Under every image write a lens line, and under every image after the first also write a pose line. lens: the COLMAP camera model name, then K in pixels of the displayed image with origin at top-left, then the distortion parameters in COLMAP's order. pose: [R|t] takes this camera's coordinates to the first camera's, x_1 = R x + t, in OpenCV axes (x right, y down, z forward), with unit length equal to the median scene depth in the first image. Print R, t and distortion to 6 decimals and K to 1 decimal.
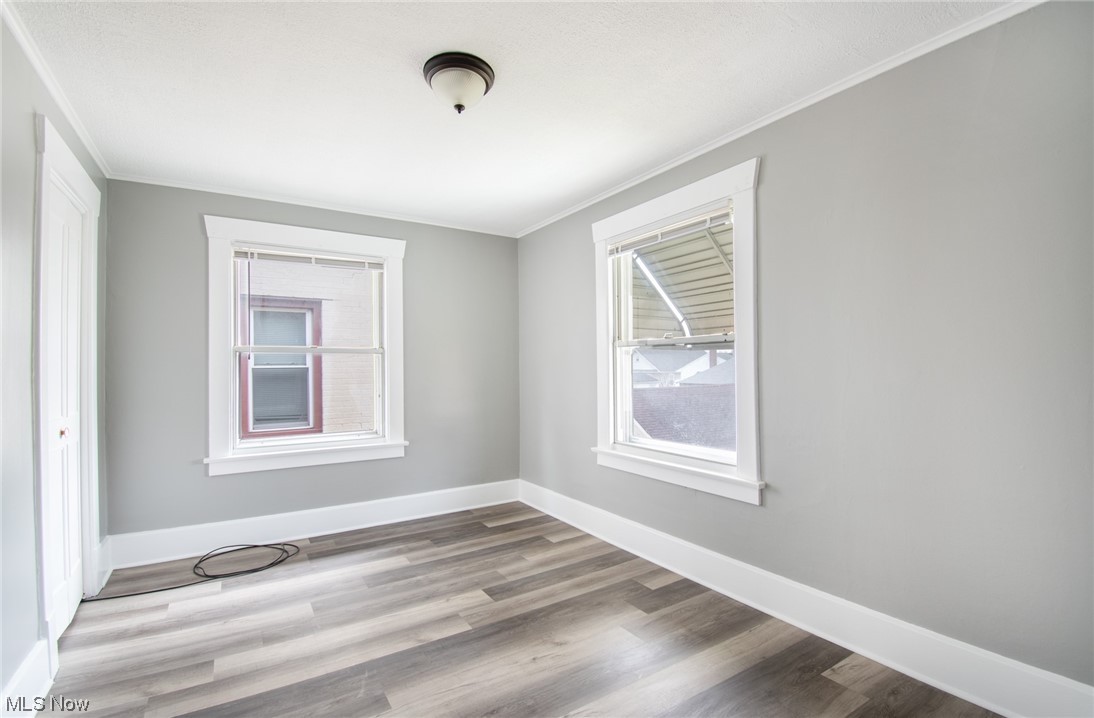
lens RADIAL K [[498.9, 0, 540.6], [0, 498.9, 365.8], [0, 0, 1]] dist [0.022968, -0.027471]
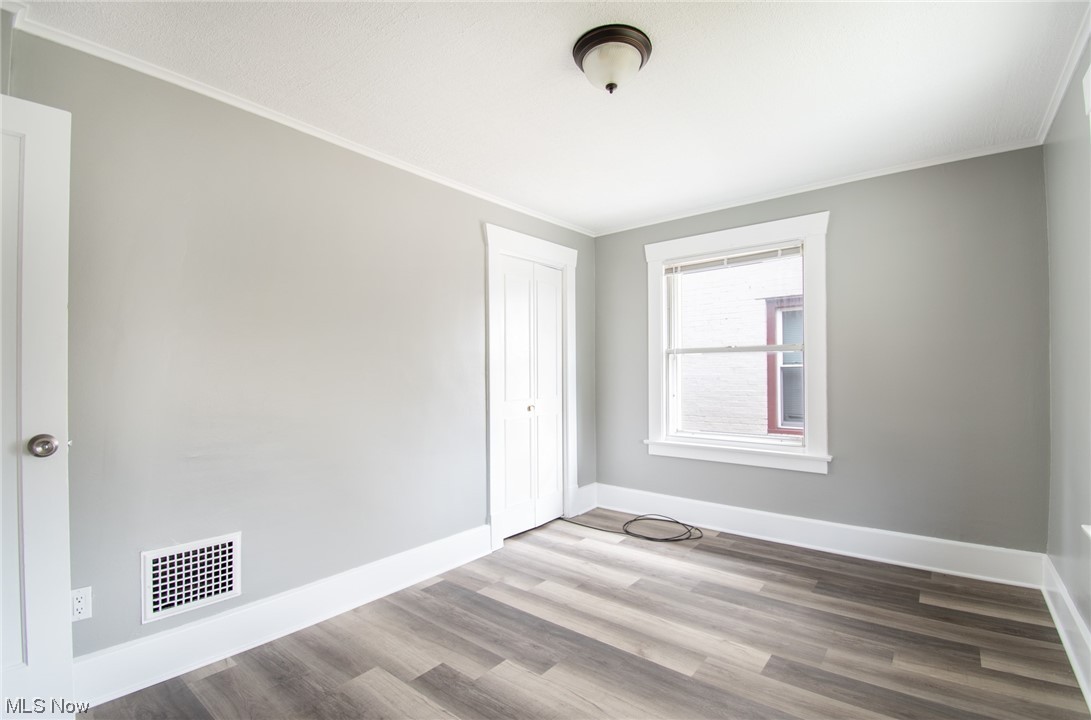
lens RADIAL K [[473.3, 0, 519.5], [0, 473.3, 367.6], [0, 0, 1]] dist [0.001558, -0.012377]
pose [[0.334622, -0.002476, -0.942349, 0.394703], [0.009821, 0.999951, 0.000860, 0.000634], [0.942301, -0.009543, 0.334630, 0.356505]]
